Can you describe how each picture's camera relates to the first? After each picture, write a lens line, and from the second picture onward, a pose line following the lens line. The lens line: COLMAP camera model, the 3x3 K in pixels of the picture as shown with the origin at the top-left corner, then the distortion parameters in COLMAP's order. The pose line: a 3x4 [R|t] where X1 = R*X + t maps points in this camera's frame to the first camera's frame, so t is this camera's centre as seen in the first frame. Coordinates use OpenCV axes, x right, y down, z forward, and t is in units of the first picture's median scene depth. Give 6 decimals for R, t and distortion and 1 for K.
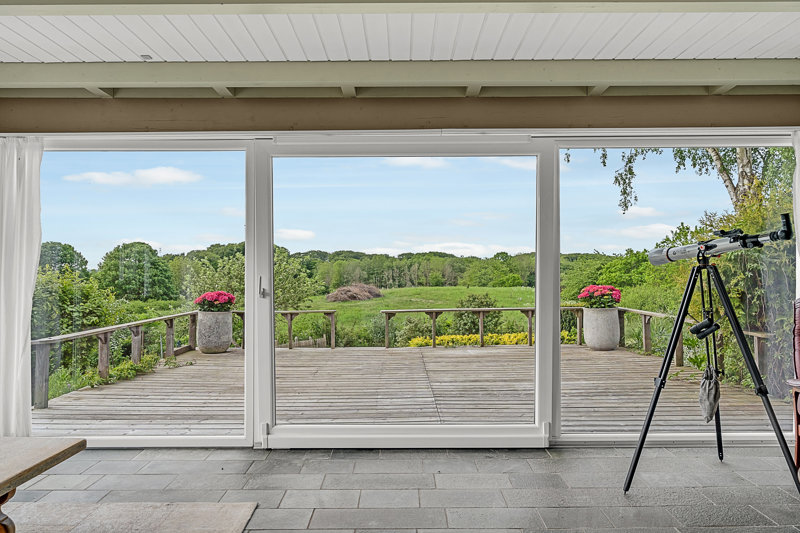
lens RADIAL K [[491.6, 0, 401.3], [0, 491.6, 266.3], [0, 0, 1]] dist [-0.006484, -0.001148]
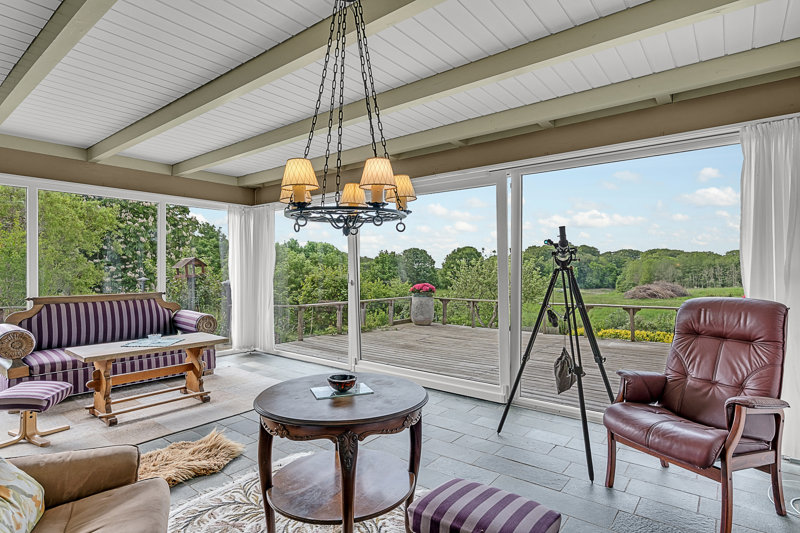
lens RADIAL K [[424.3, 0, 402.7], [0, 424.3, 270.0], [0, 0, 1]] dist [-0.002234, -0.000313]
pose [[0.786184, 0.005558, -0.617967, 0.186460], [0.002302, 0.999926, 0.011922, -0.002126], [0.617988, -0.010796, 0.786113, -0.016651]]
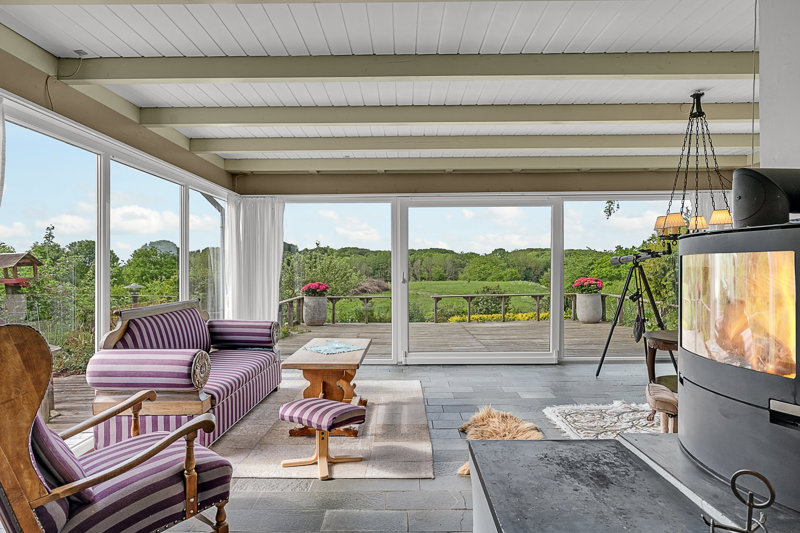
lens RADIAL K [[468.6, 0, 400.4], [0, 468.6, 265.0], [0, 0, 1]] dist [-0.006105, -0.000245]
pose [[0.999989, -0.002093, -0.004287, -0.067654], [0.002121, 0.999976, 0.006575, -0.003889], [0.004273, -0.006584, 0.999969, -0.181978]]
